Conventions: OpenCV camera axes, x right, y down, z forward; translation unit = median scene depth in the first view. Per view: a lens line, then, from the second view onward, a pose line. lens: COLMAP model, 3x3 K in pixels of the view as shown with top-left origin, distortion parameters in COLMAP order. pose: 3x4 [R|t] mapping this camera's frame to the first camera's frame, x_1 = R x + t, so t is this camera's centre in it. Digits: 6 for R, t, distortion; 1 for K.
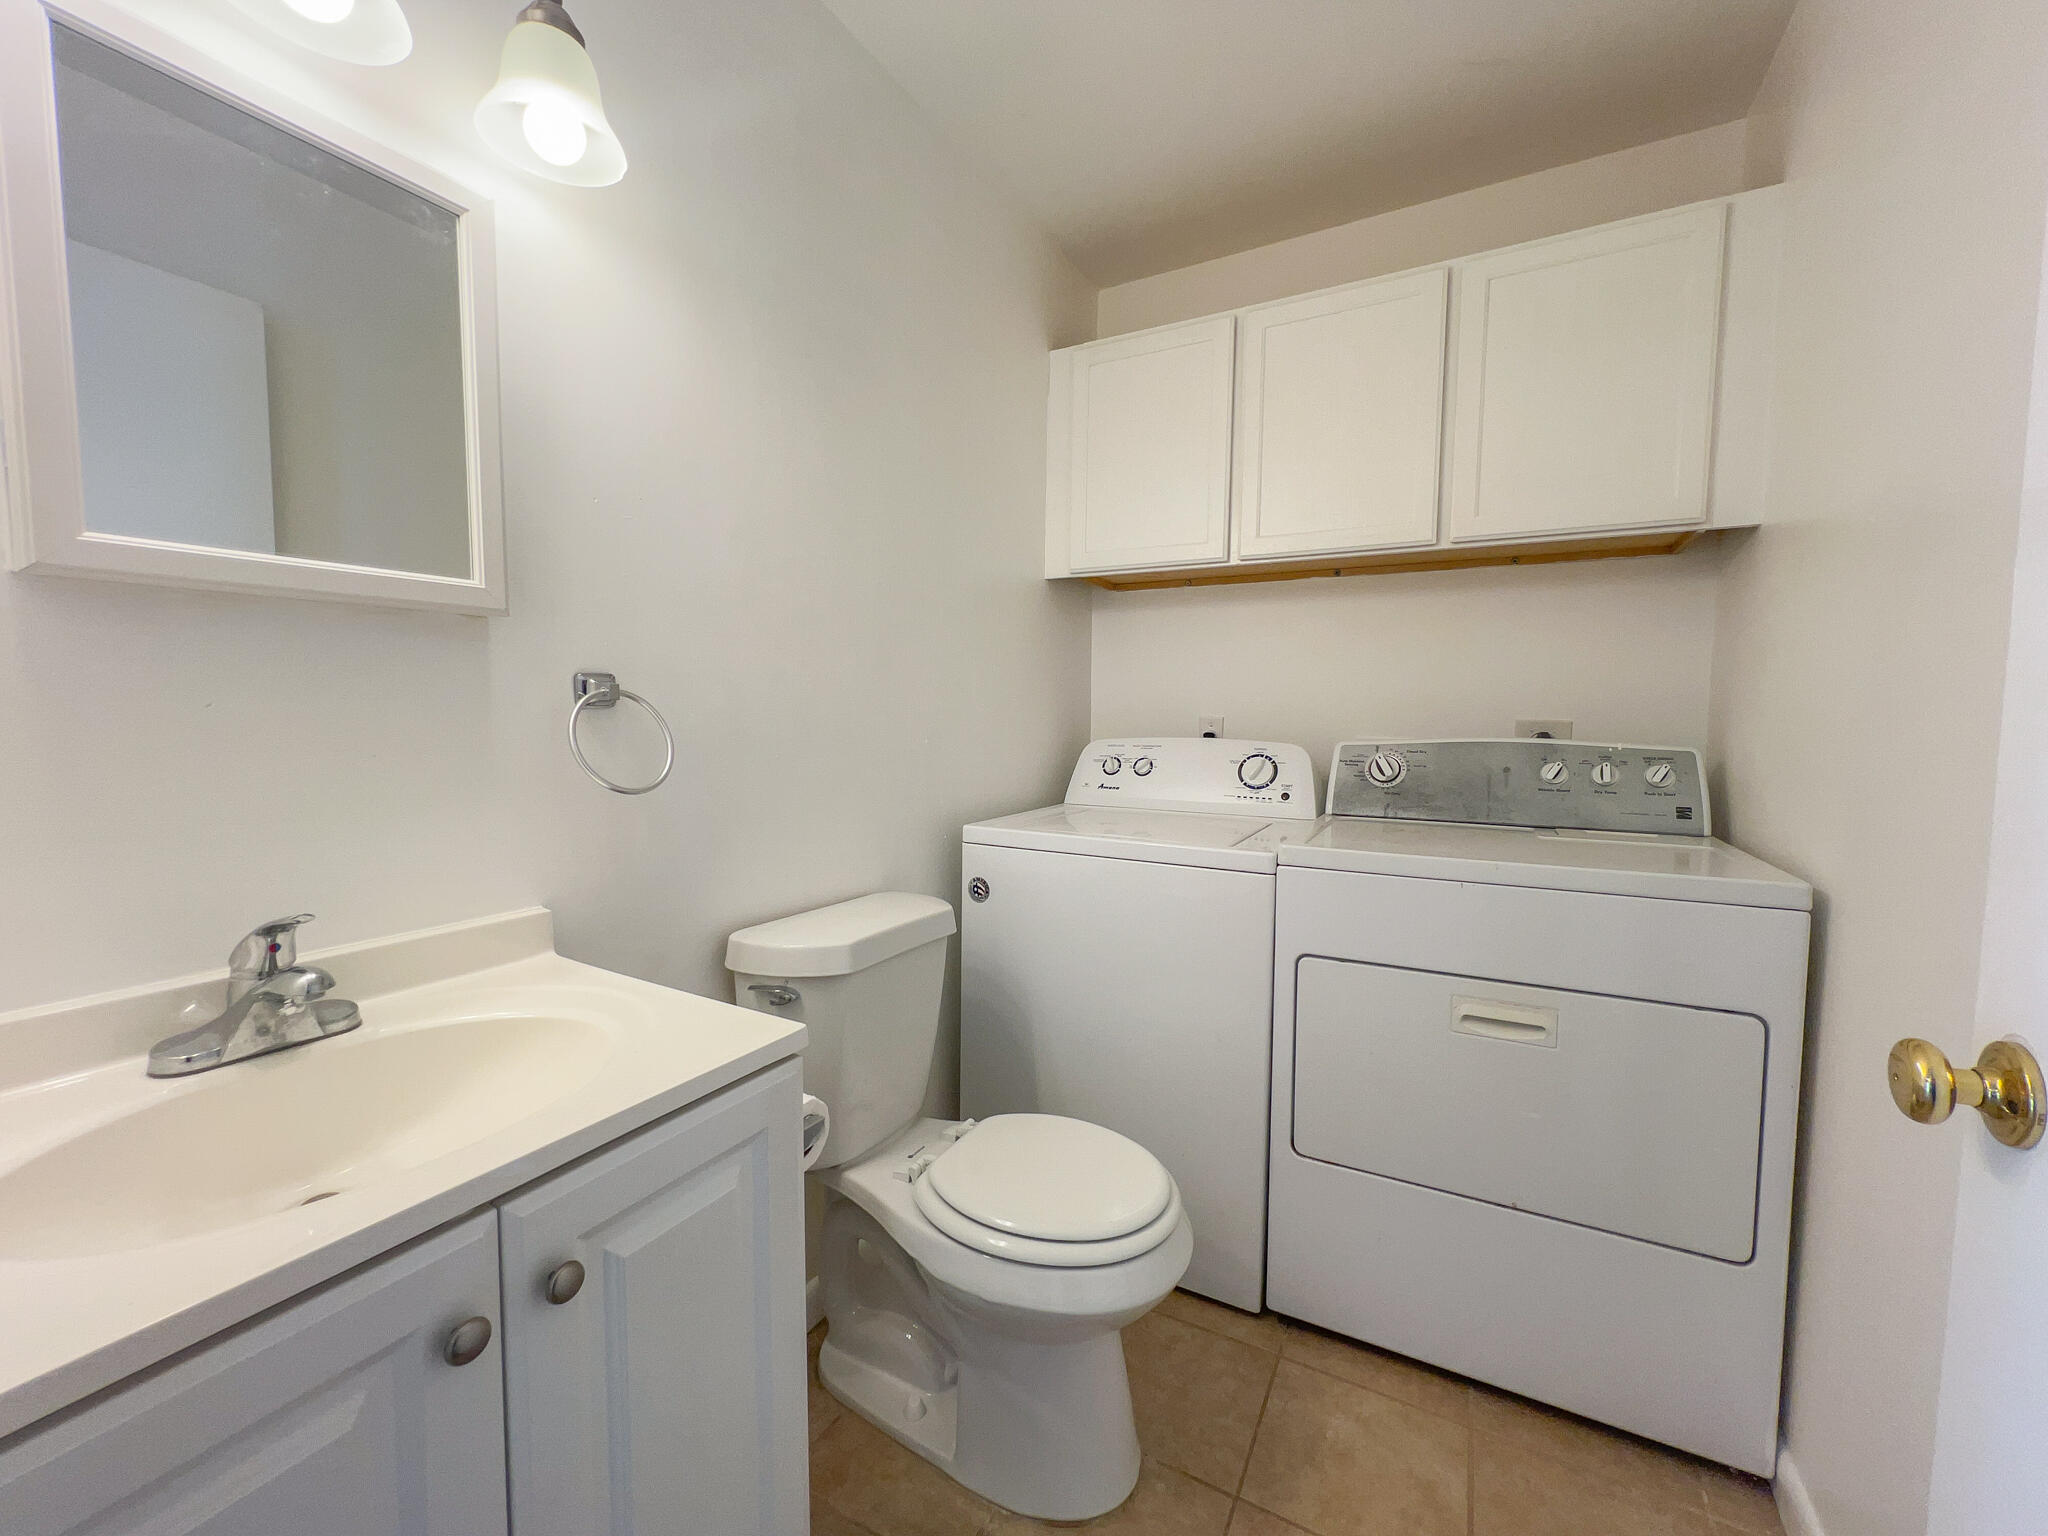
lens RADIAL K [[815.6, 0, 1019.2], [0, 815.6, 787.6], [0, 0, 1]] dist [-0.010039, -0.000357]
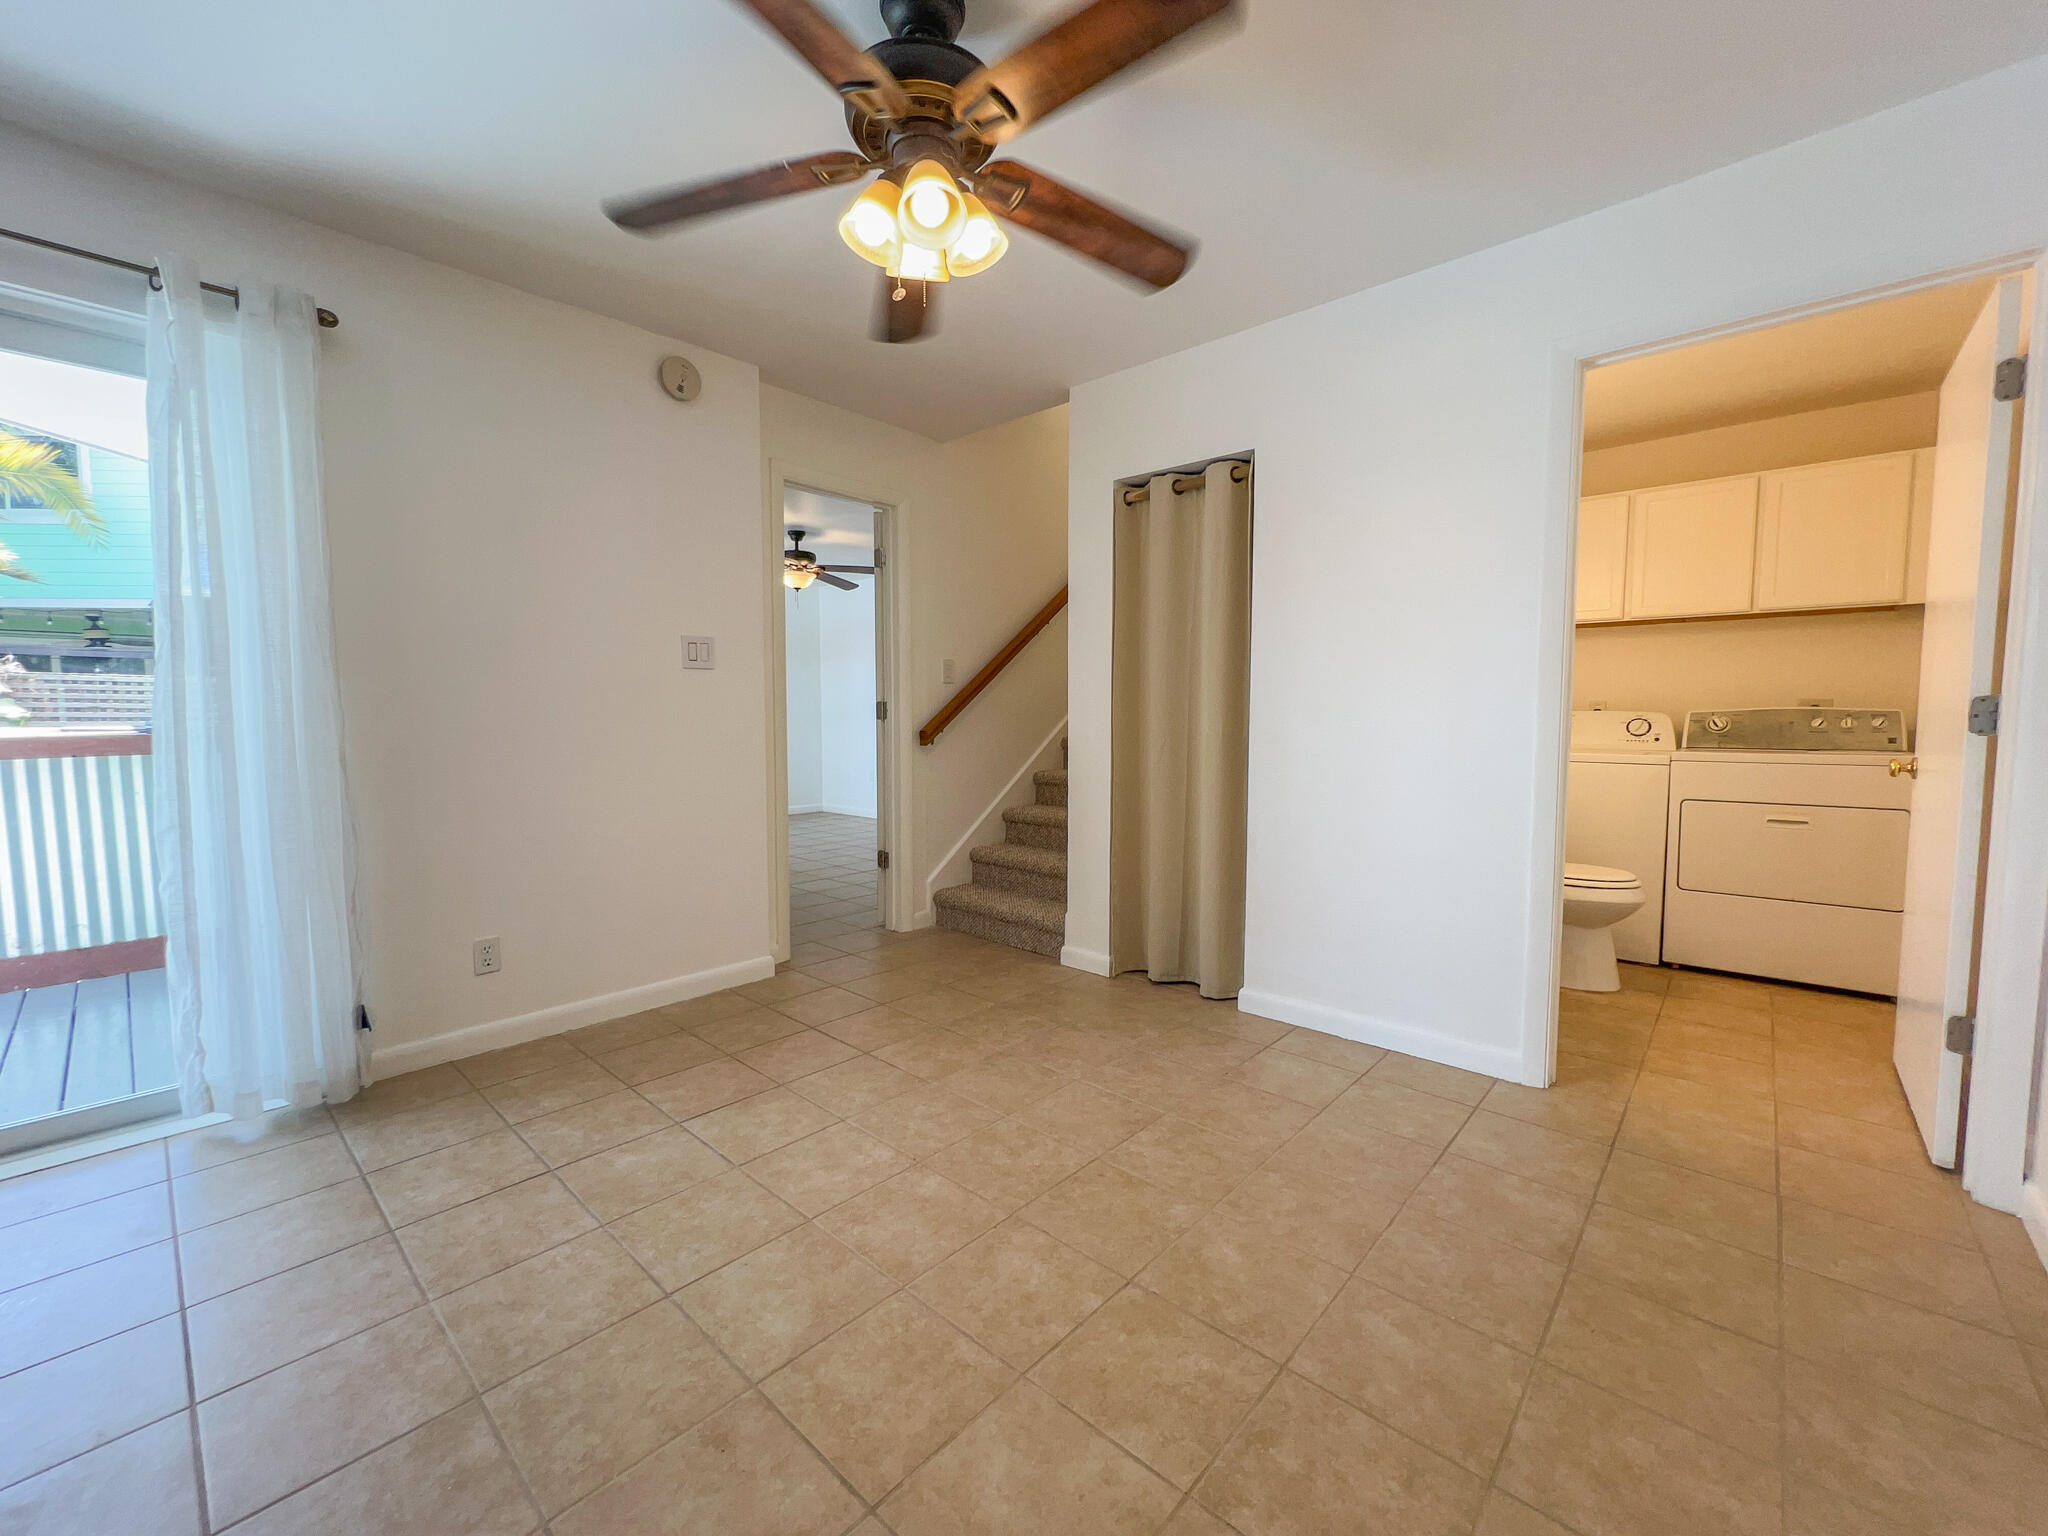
lens RADIAL K [[827.8, 0, 1000.4], [0, 827.8, 778.7], [0, 0, 1]] dist [-0.005612, 0.001072]
pose [[0.969124, -0.000689, -0.246574, -0.450838], [0.001618, 0.999992, 0.003564, 0.060311], [0.246570, -0.003853, 0.969117, -0.827955]]
